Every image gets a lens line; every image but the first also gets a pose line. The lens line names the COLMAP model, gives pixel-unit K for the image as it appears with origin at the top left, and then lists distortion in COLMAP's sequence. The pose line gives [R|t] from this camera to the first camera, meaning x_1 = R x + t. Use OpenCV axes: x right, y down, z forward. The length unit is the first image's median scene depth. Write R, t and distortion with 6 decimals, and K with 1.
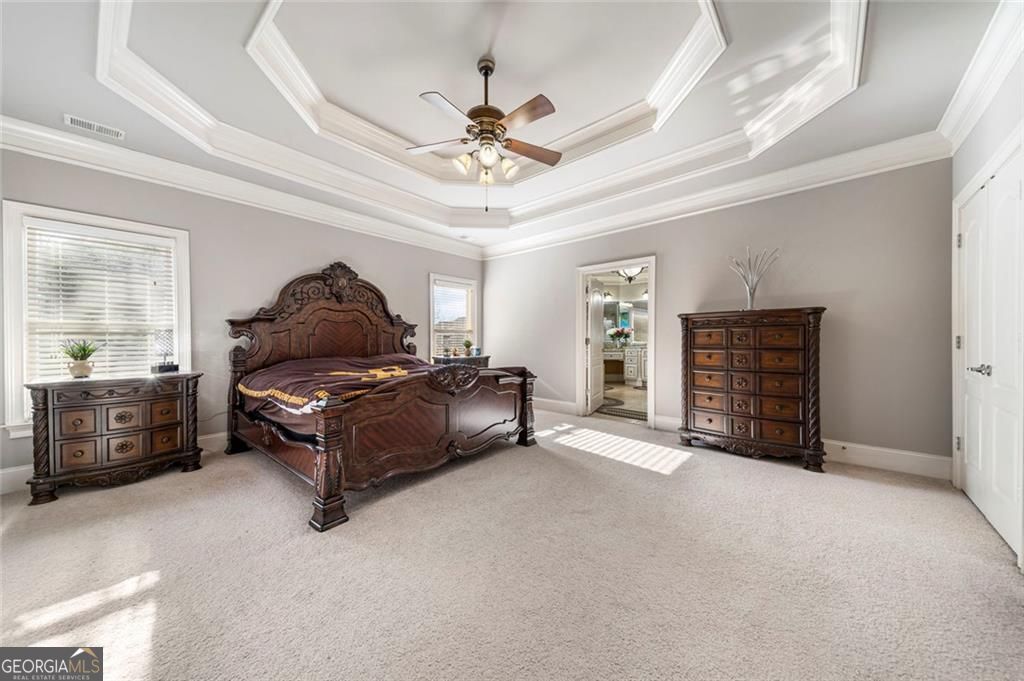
lens RADIAL K [[350.1, 0, 512.0], [0, 350.1, 340.5], [0, 0, 1]] dist [0.062301, -0.000189]
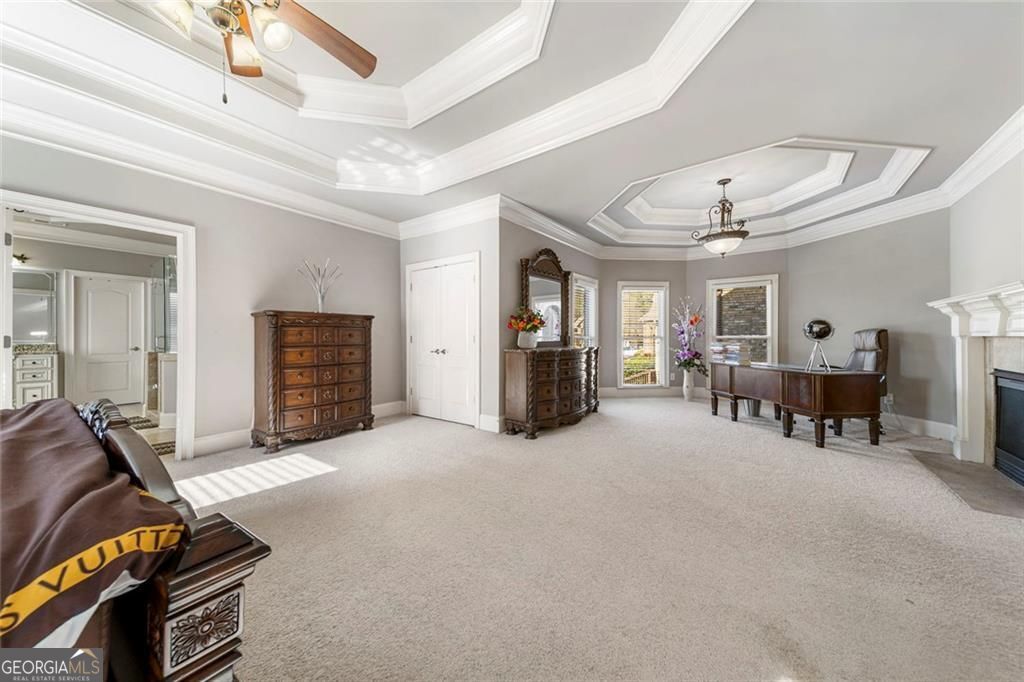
lens RADIAL K [[364.1, 0, 511.5], [0, 364.1, 337.1], [0, 0, 1]] dist [0.028309, -0.000052]
pose [[-0.090262, -0.001704, 0.995917, -0.568759], [0.008045, 0.999965, 0.002440, -0.002560], [-0.995886, 0.008232, -0.090245, 0.510792]]
